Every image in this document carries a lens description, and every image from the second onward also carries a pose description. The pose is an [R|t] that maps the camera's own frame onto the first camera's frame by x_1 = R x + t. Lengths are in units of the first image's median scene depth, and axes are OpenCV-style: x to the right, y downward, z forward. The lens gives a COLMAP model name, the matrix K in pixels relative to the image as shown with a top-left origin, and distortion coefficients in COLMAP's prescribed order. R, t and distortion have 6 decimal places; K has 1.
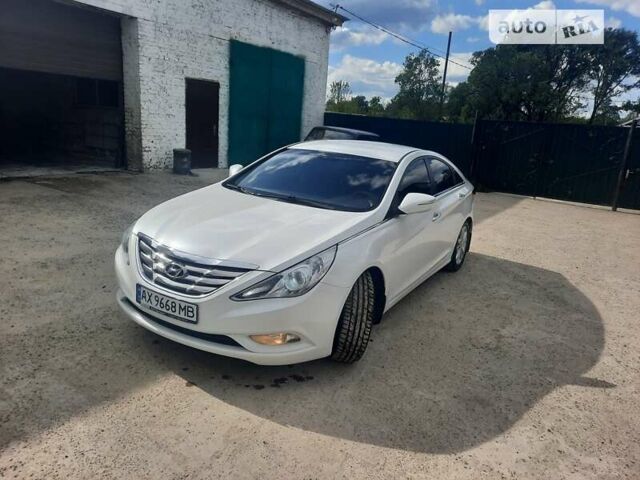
lens RADIAL K [[458.4, 0, 323.3], [0, 458.4, 239.4], [0, 0, 1]] dist [0.026804, -0.016056]
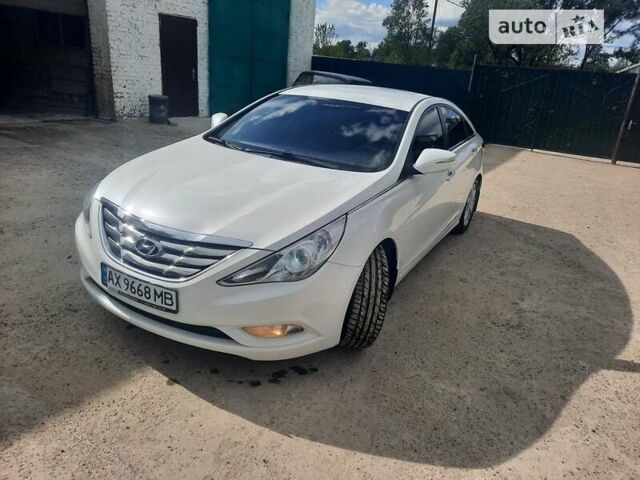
lens RADIAL K [[458.4, 0, 323.1], [0, 458.4, 242.1], [0, 0, 1]] dist [0.026804, -0.016056]
pose [[0.999472, -0.004344, 0.032214, -0.037304], [0.000745, 0.993831, 0.110905, -0.028995], [-0.032497, -0.110822, 0.993309, 0.174332]]
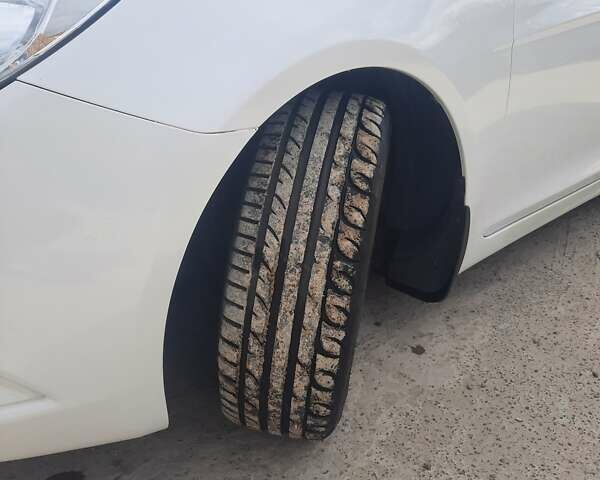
lens RADIAL K [[585.7, 0, 299.3], [0, 585.7, 241.1], [0, 0, 1]] dist [0.021538, 0.000000]
pose [[0.966152, 0.035602, -0.255505, 0.150109], [-0.004180, 0.992461, 0.122486, 0.115244], [0.257939, -0.117272, 0.959018, 0.716150]]
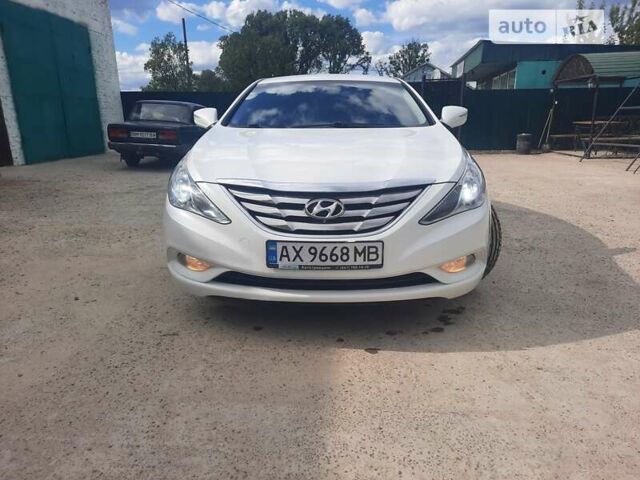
lens RADIAL K [[458.4, 0, 319.7], [0, 458.4, 241.4], [0, 0, 1]] dist [0.026804, -0.016056]
pose [[0.874513, -0.209892, 0.437233, -0.615348], [0.197844, 0.977472, 0.073522, 0.059081], [-0.442815, 0.022208, 0.896338, 0.327949]]
